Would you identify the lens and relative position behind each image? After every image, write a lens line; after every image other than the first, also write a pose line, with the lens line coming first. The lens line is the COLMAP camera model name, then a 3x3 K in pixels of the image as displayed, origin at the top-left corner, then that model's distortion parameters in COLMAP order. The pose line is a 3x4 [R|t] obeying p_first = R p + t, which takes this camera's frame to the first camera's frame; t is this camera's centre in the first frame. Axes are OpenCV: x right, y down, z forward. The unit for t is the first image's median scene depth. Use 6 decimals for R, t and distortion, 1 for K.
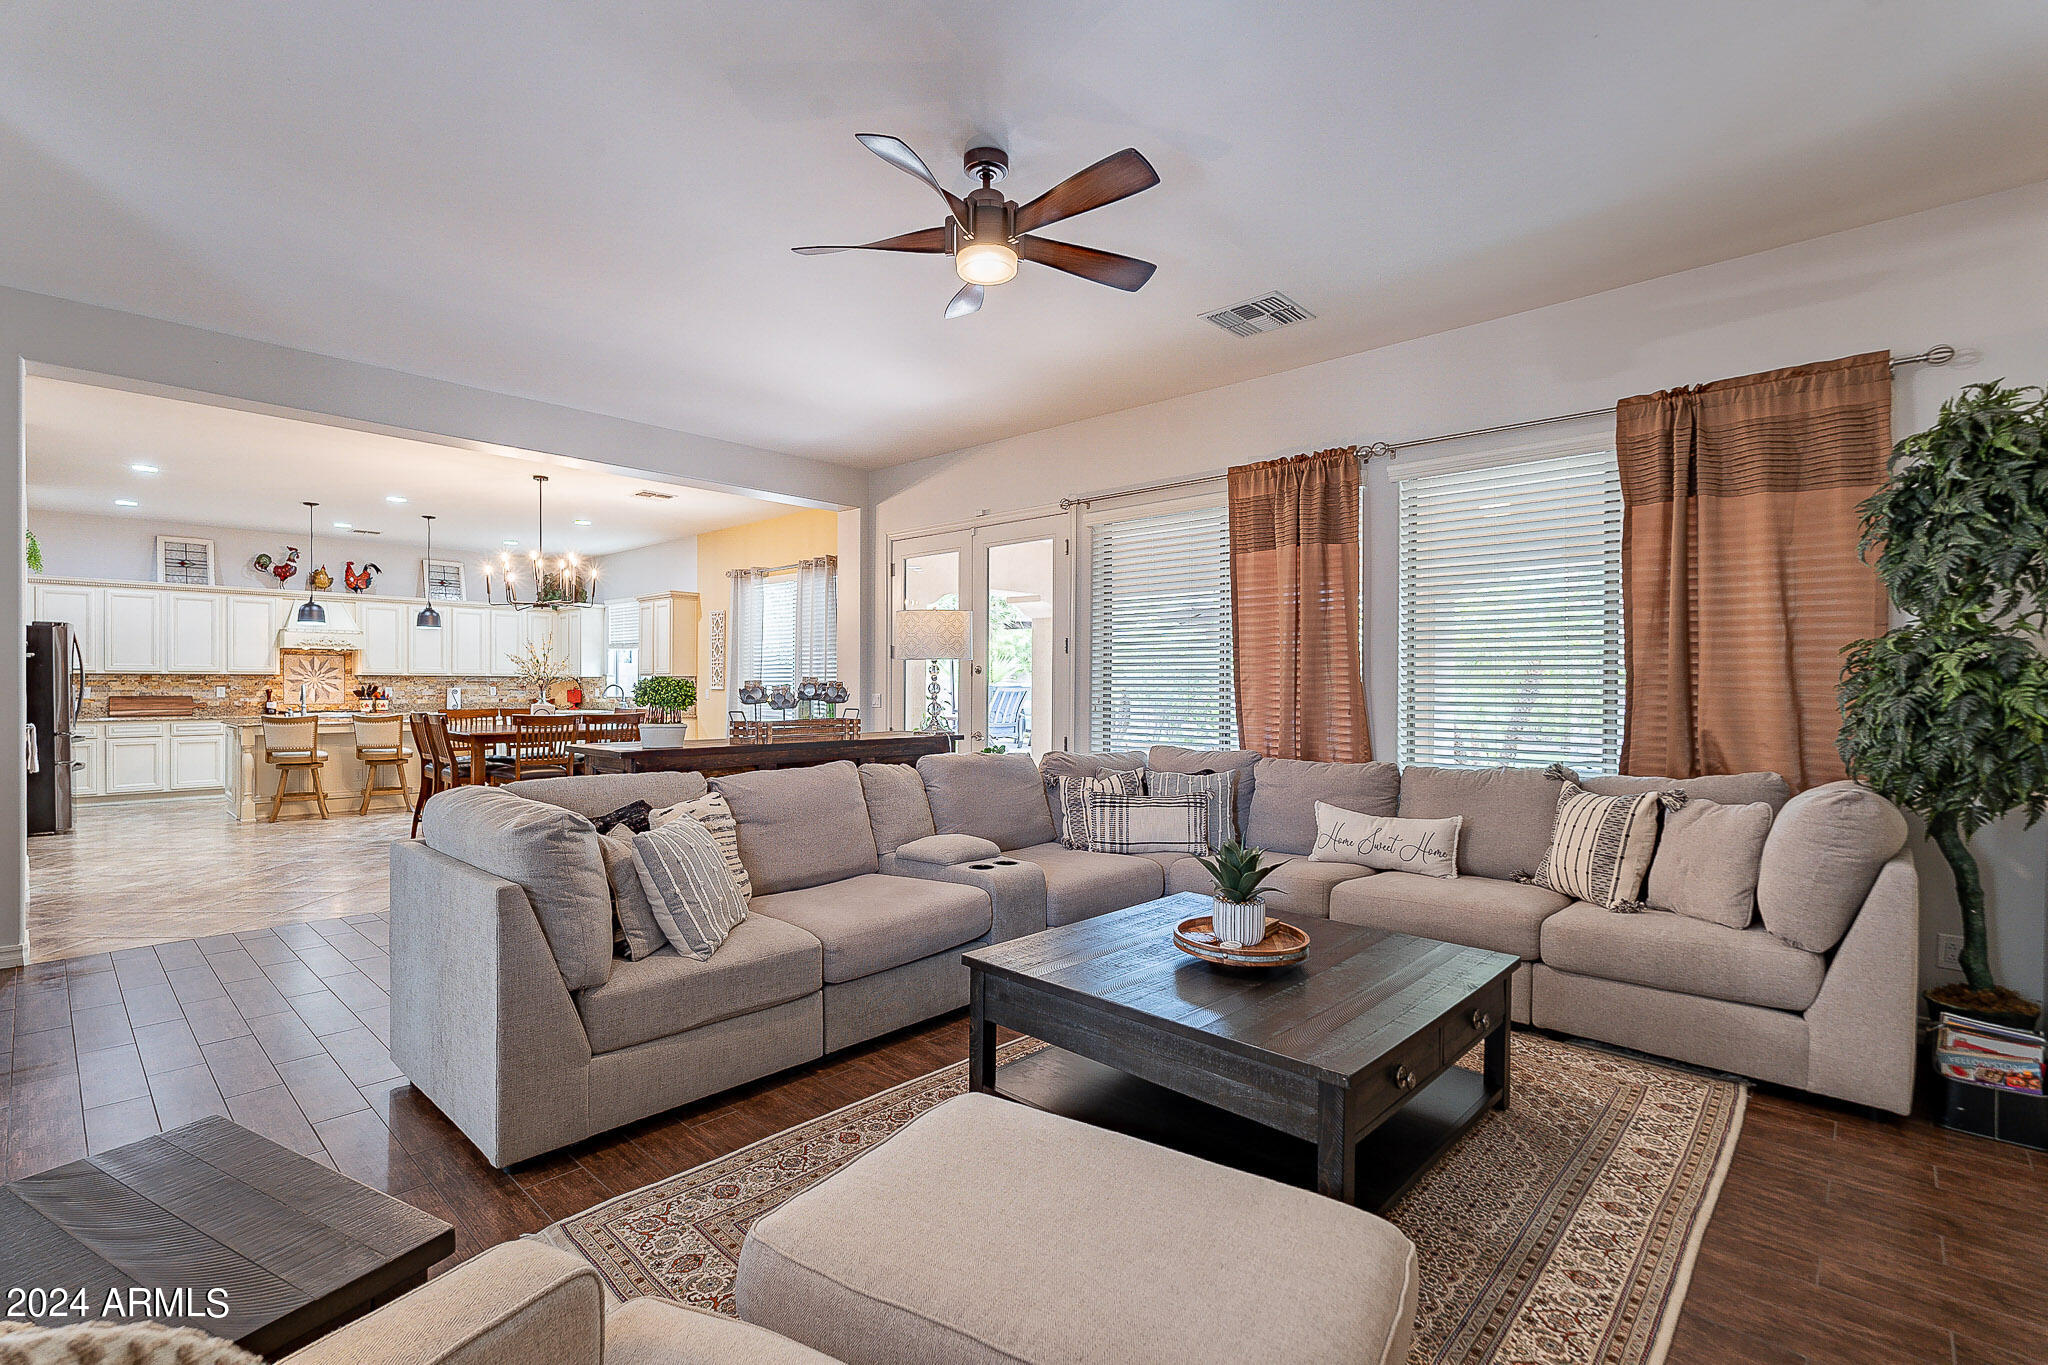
lens RADIAL K [[907.5, 0, 1014.3], [0, 907.5, 693.1], [0, 0, 1]] dist [-0.004267, 0.000433]
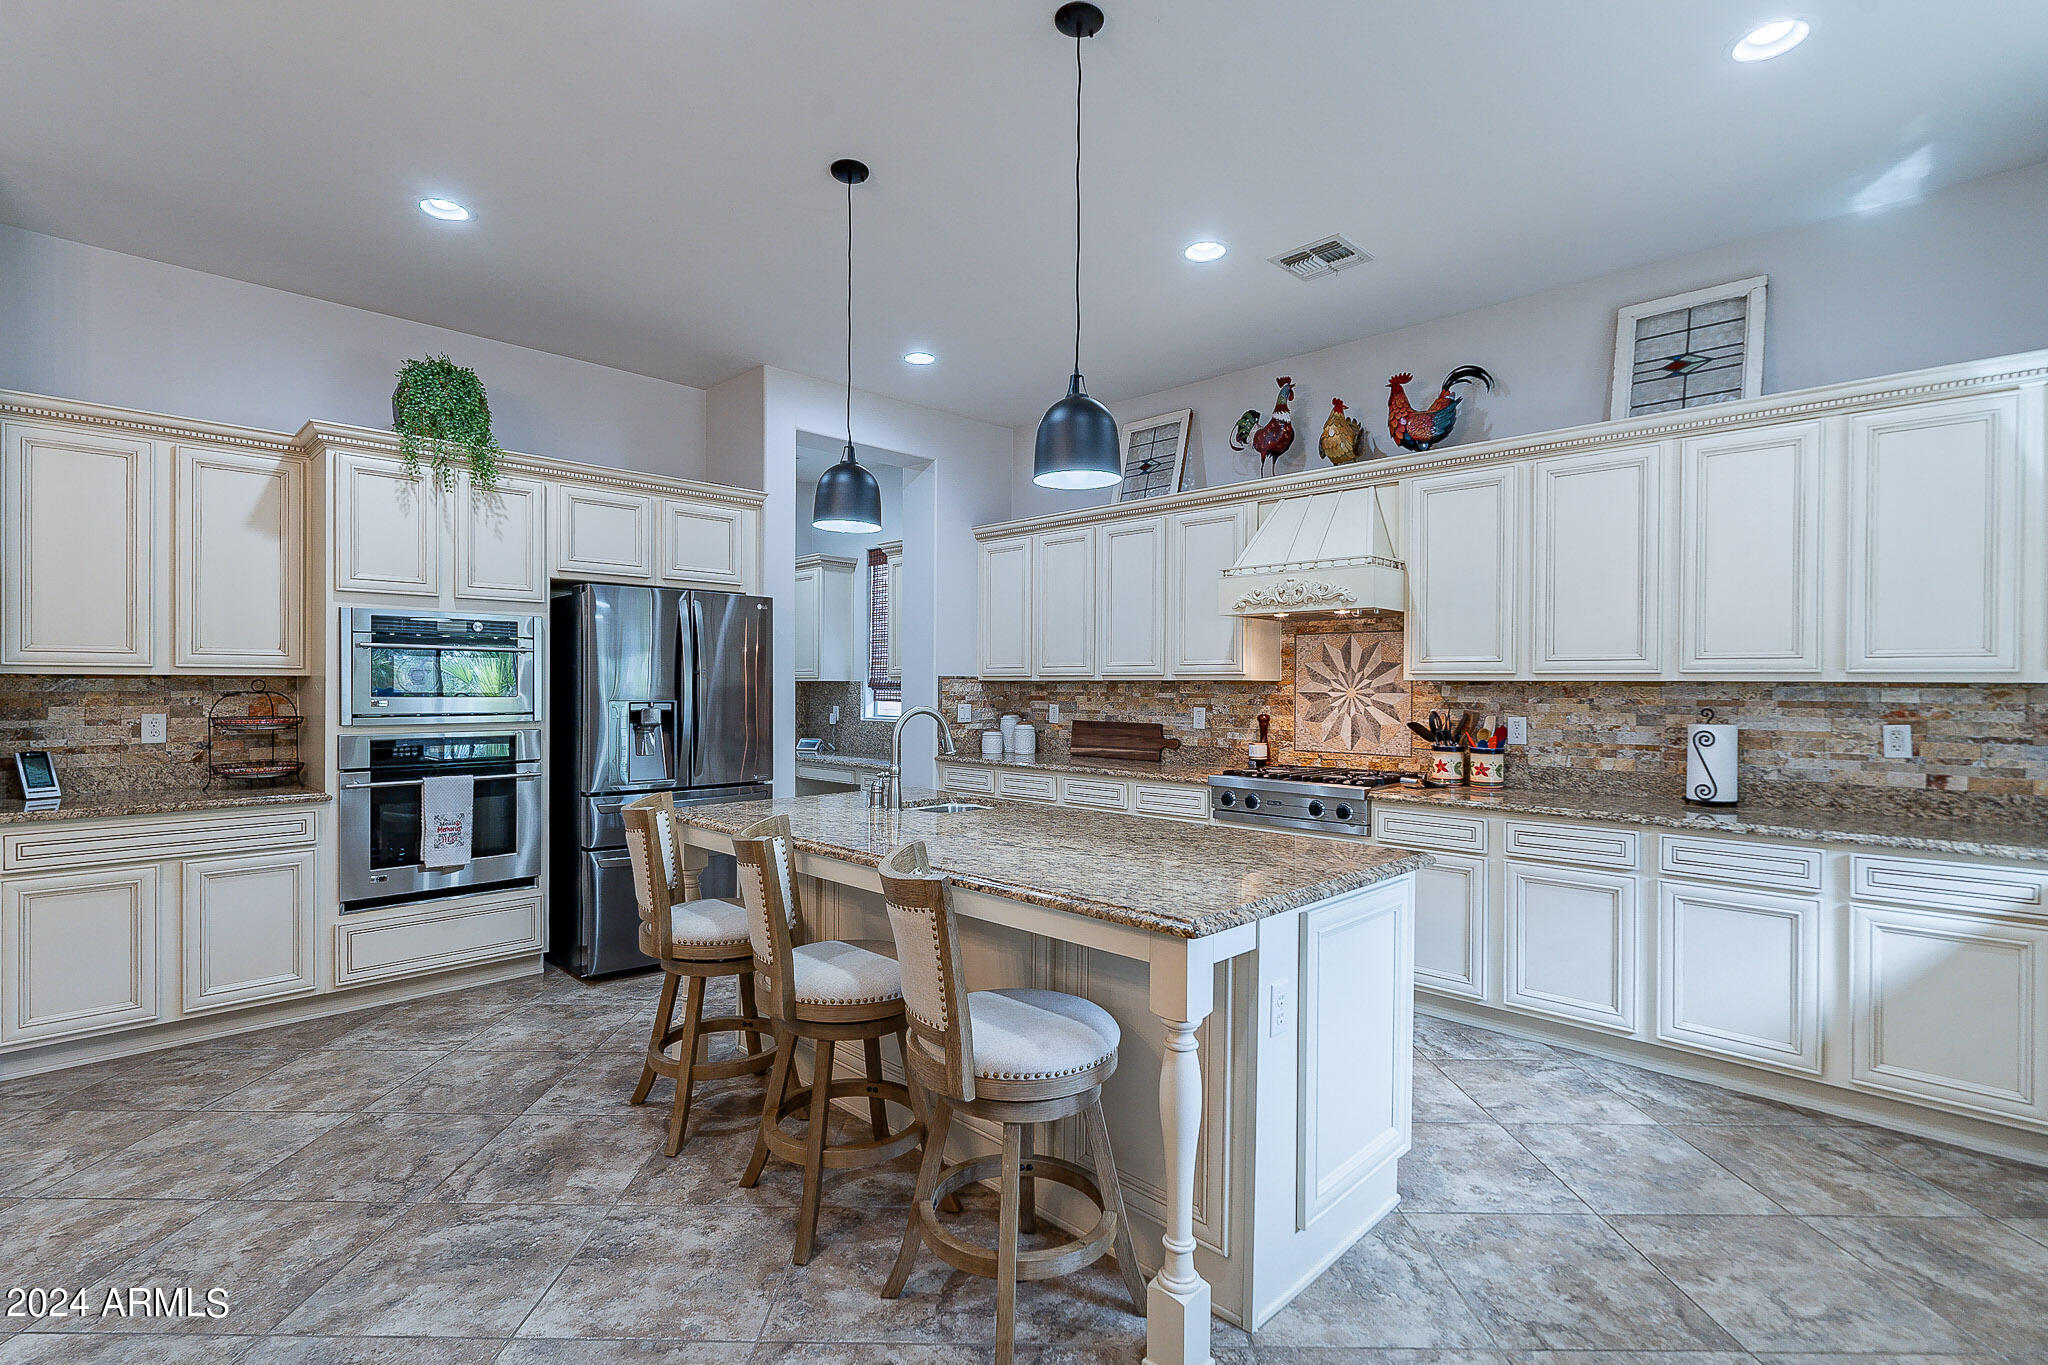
lens RADIAL K [[956.2, 0, 1013.5], [0, 956.2, 686.0], [0, 0, 1]] dist [-0.005702, 0.001729]
pose [[-0.035576, -0.001558, -0.999366, -0.359185], [-0.016184, 0.999869, -0.000982, -0.015902], [0.999236, 0.016138, -0.035597, 0.906354]]
